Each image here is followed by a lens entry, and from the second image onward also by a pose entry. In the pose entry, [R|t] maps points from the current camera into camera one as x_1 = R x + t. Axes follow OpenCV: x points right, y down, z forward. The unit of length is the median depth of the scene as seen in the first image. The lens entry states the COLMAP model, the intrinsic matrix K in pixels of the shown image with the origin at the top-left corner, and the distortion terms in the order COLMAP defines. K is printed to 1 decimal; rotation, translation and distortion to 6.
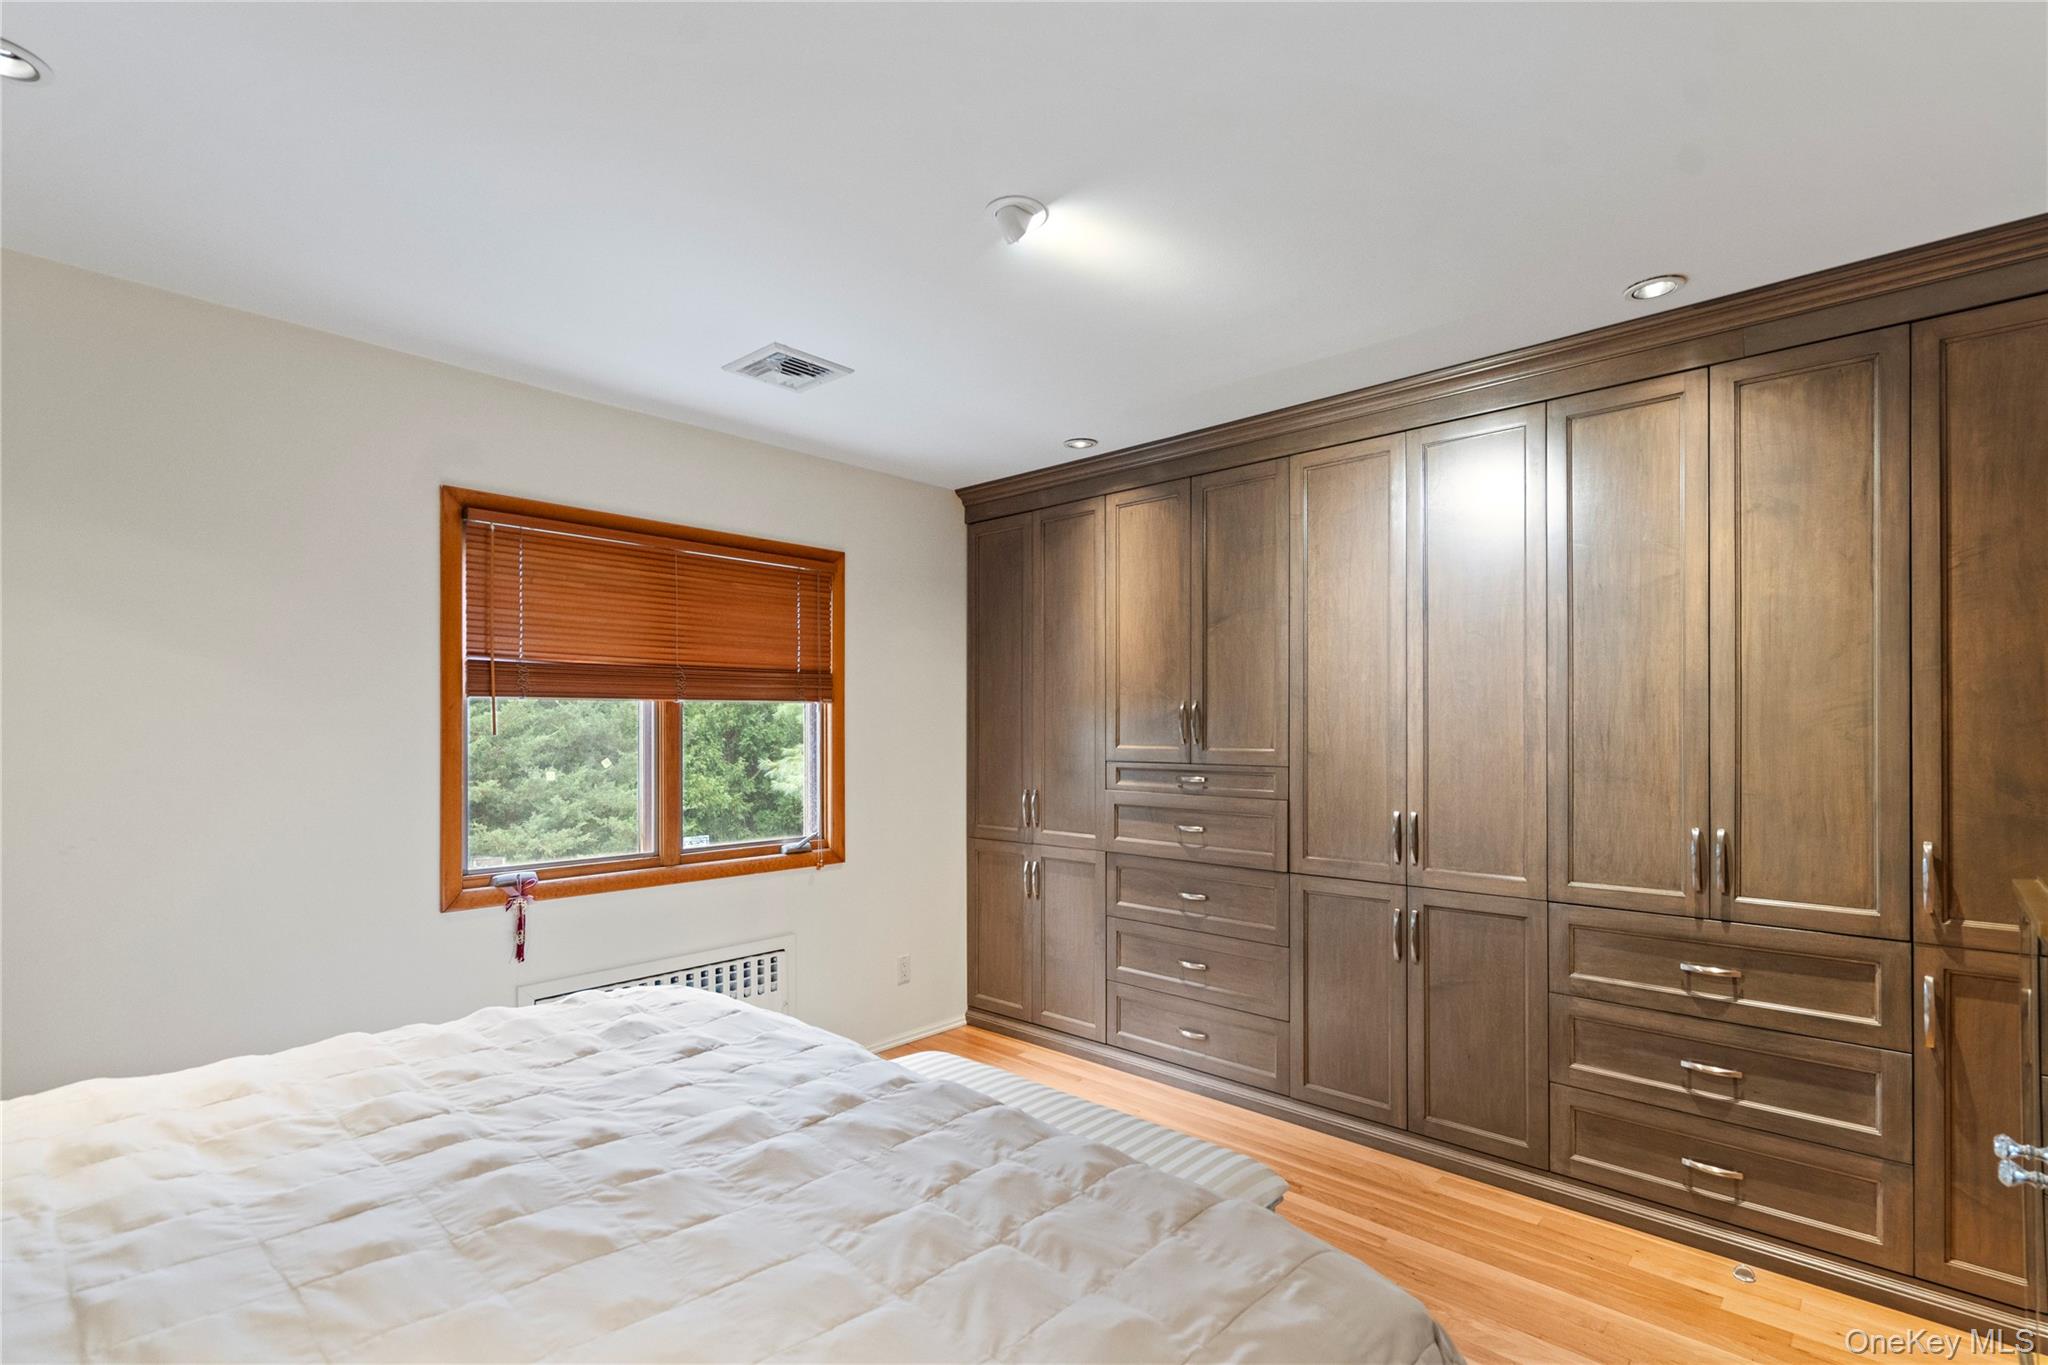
lens RADIAL K [[947.2, 0, 1023.1], [0, 947.2, 728.0], [0, 0, 1]] dist [-0.007385, 0.004412]
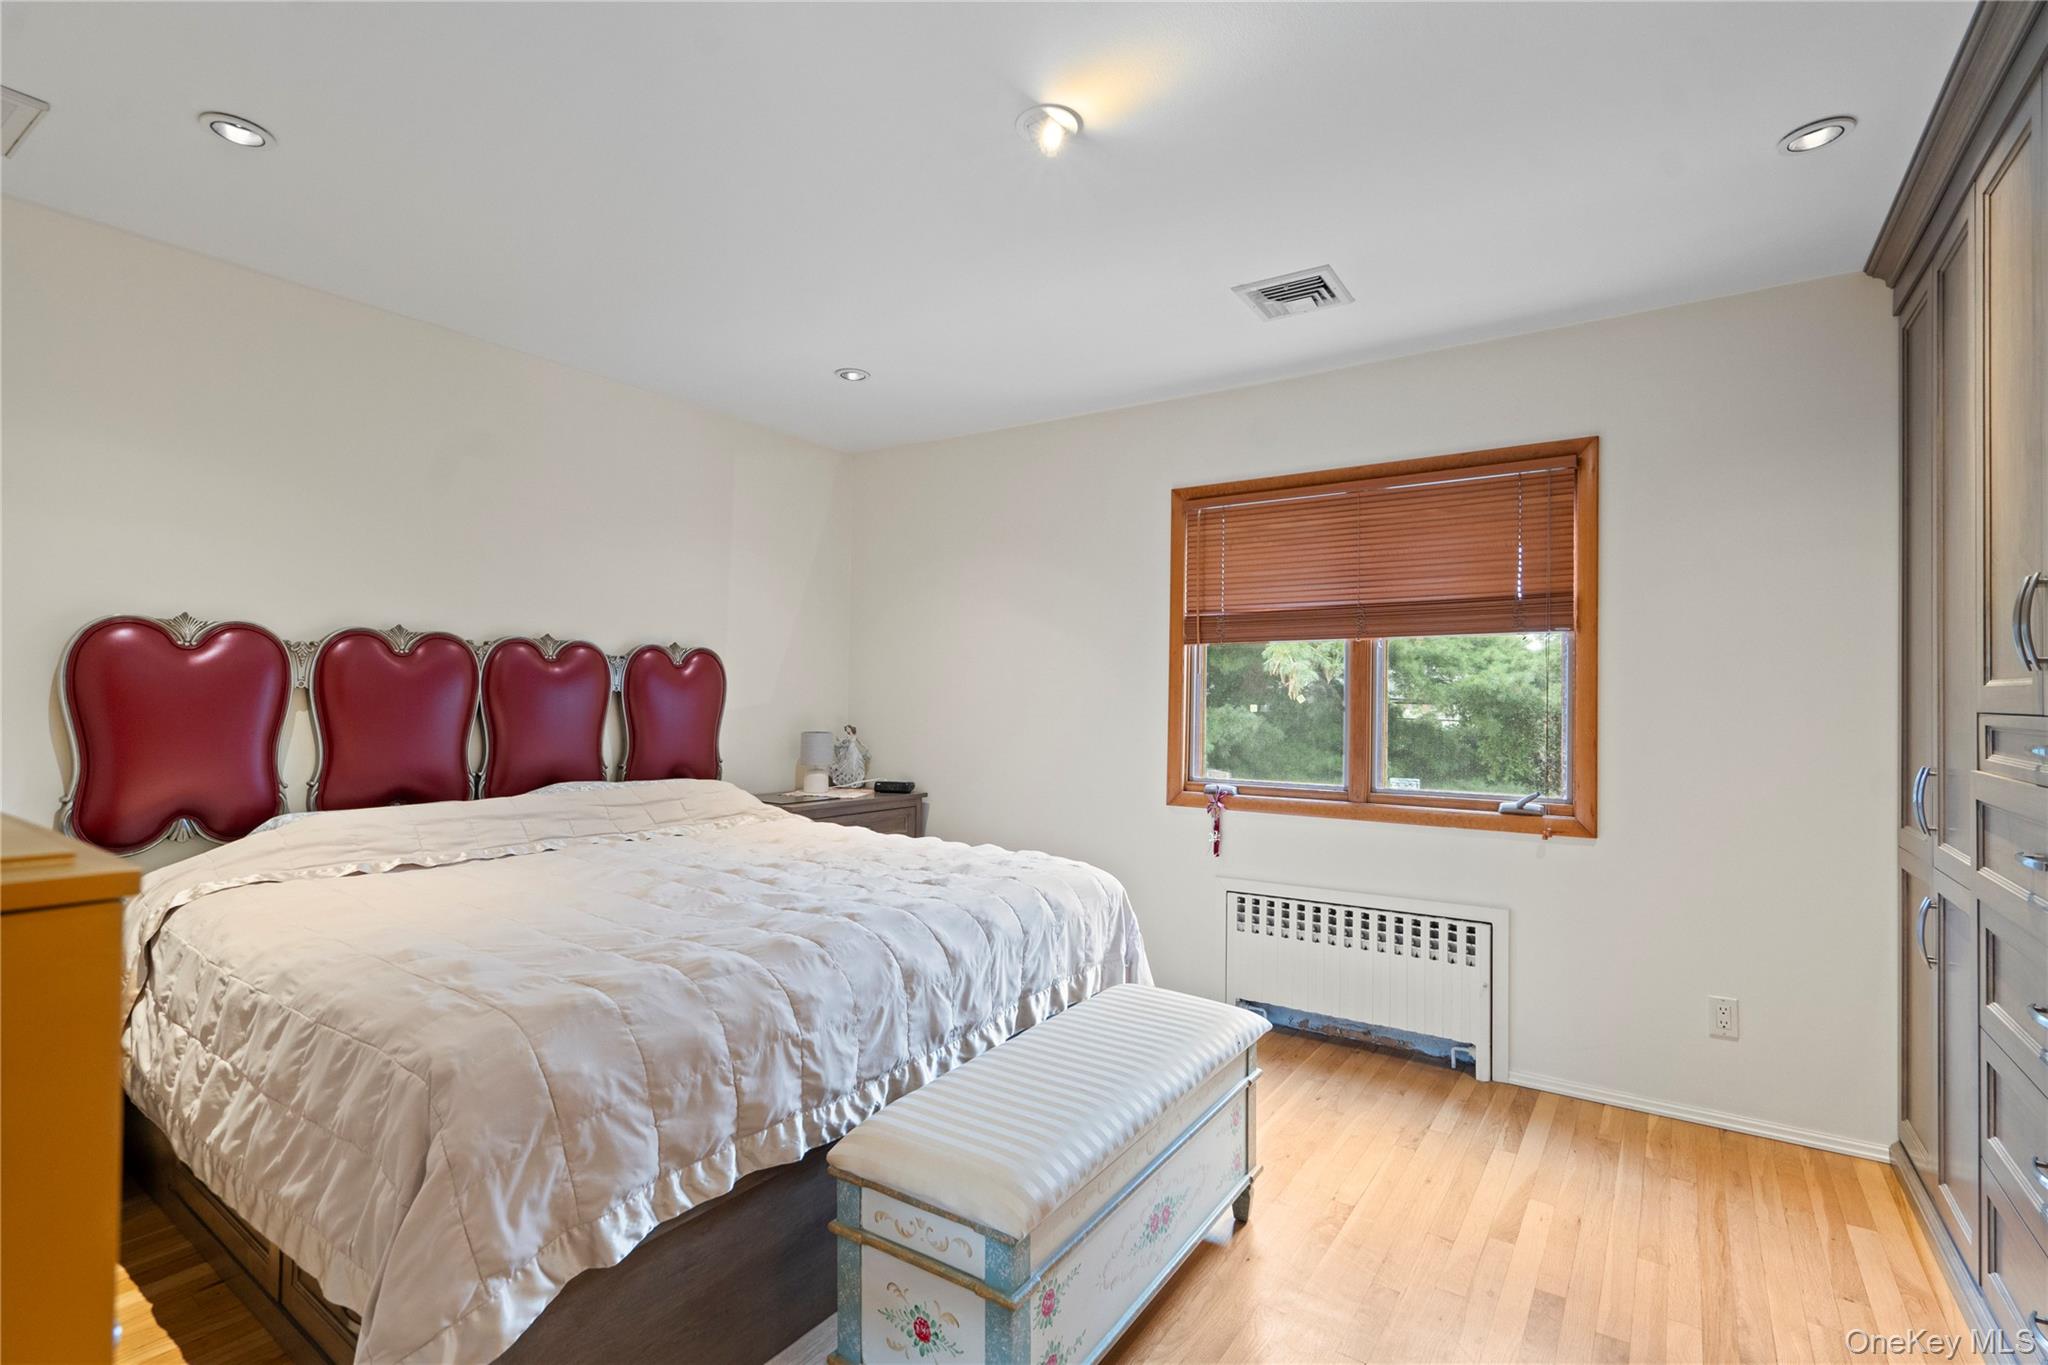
lens RADIAL K [[947.2, 0, 1022.3], [0, 947.2, 682.4], [0, 0, 1]] dist [-0.007385, 0.004412]
pose [[0.145168, -0.007330, -0.989380, 0.554365], [-0.002405, 0.999967, -0.007761, 0.024562], [0.989404, 0.003506, 0.145145, 0.472892]]
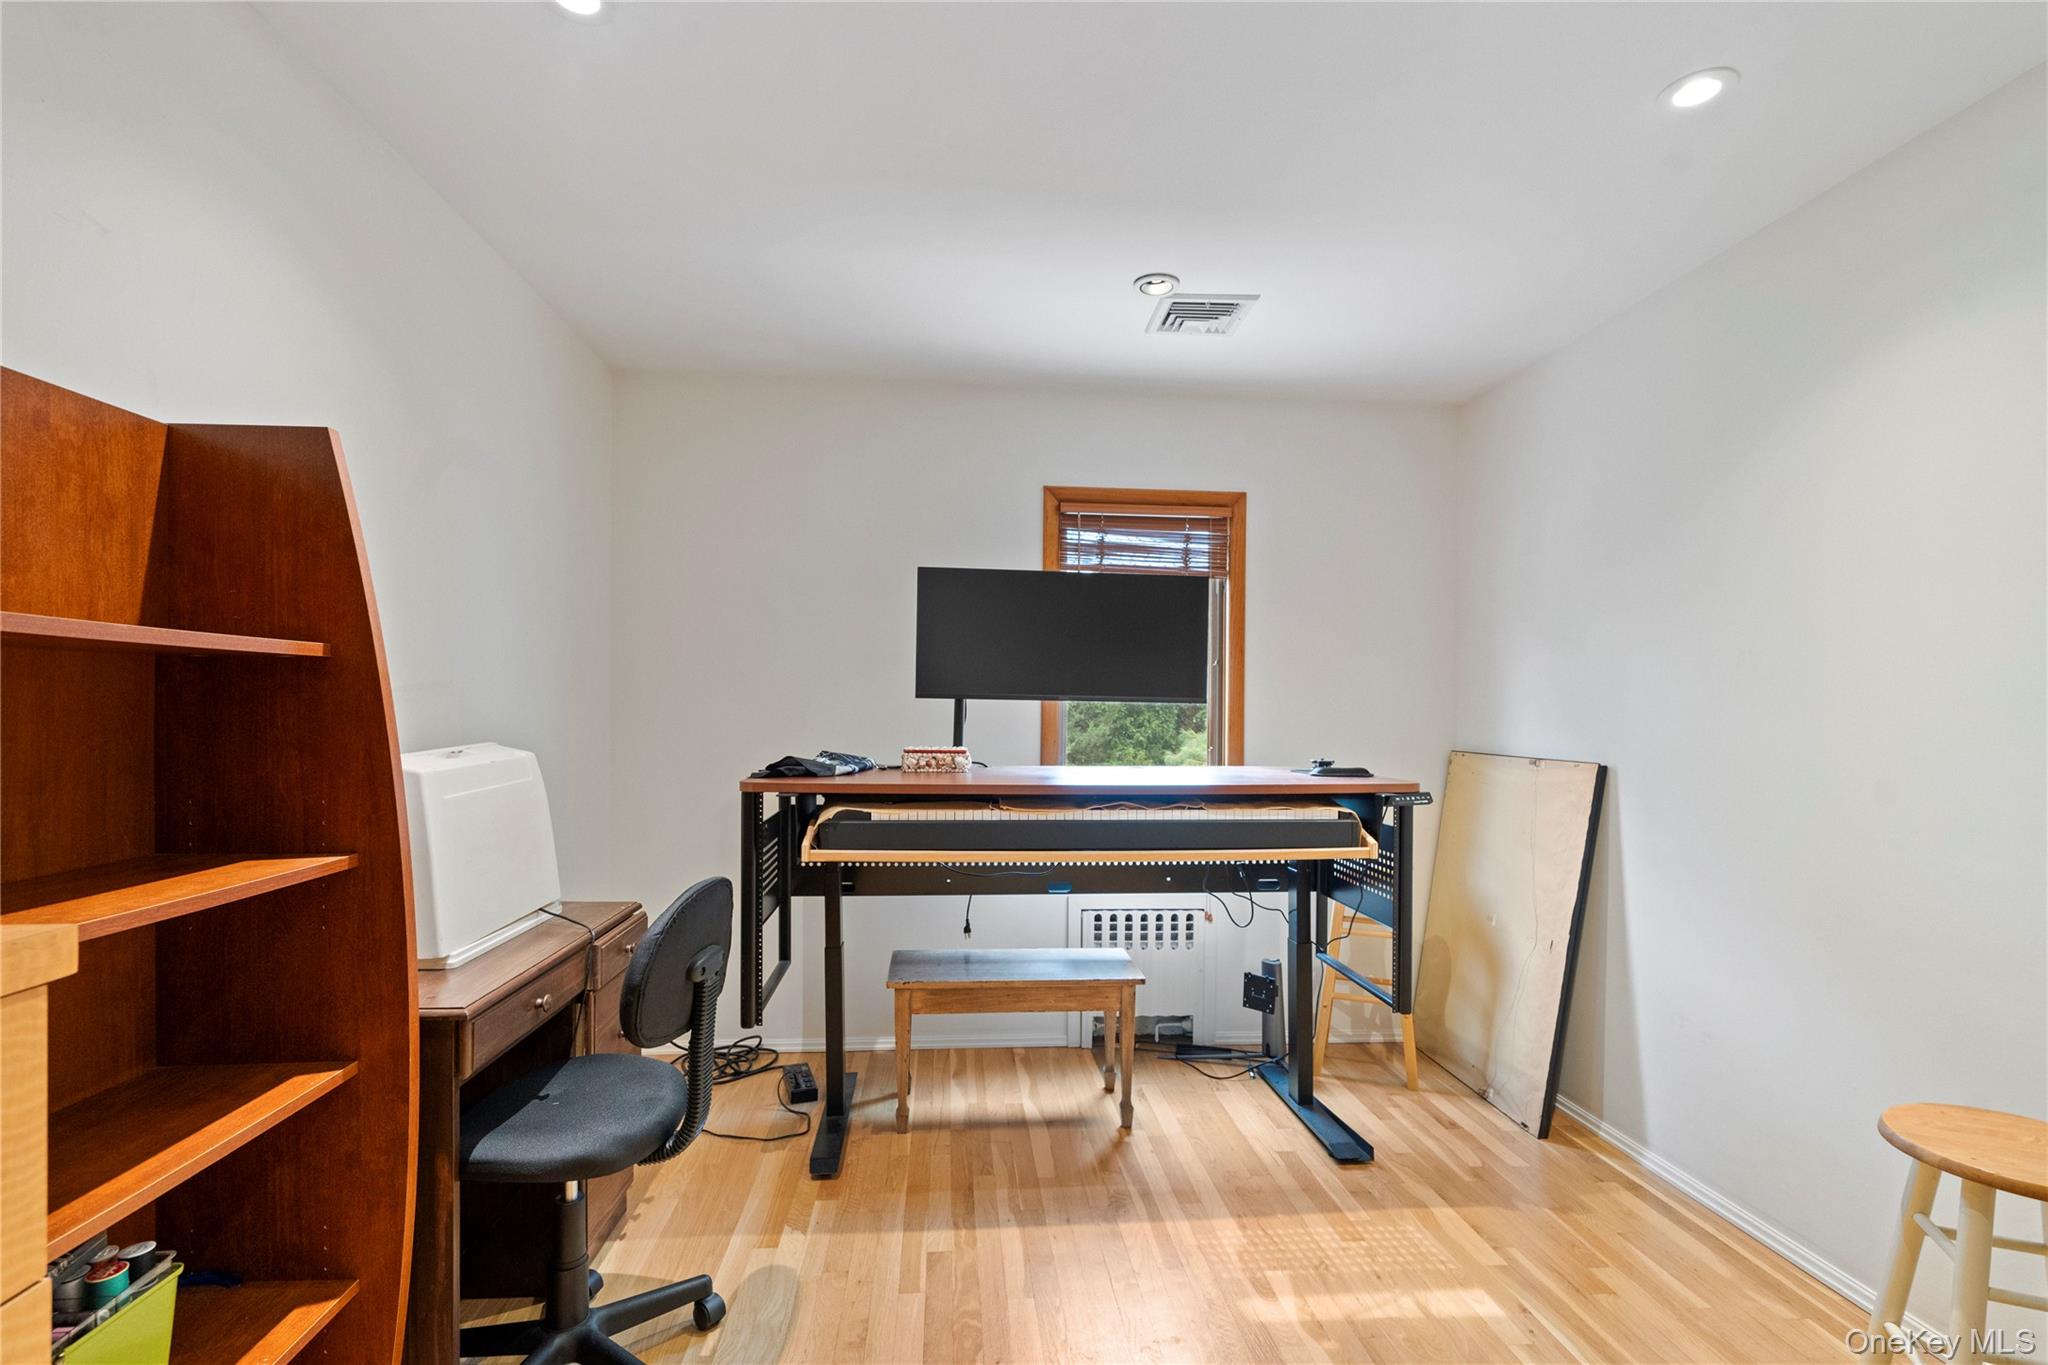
lens RADIAL K [[947.2, 0, 1022.3], [0, 947.2, 698.5], [0, 0, 1]] dist [-0.007385, 0.004412]
pose [[0.737624, 0.016349, -0.675014, 0.273829], [-0.022467, 0.999748, -0.000337, 0.022266], [0.674838, 0.015414, 0.737805, 0.157355]]
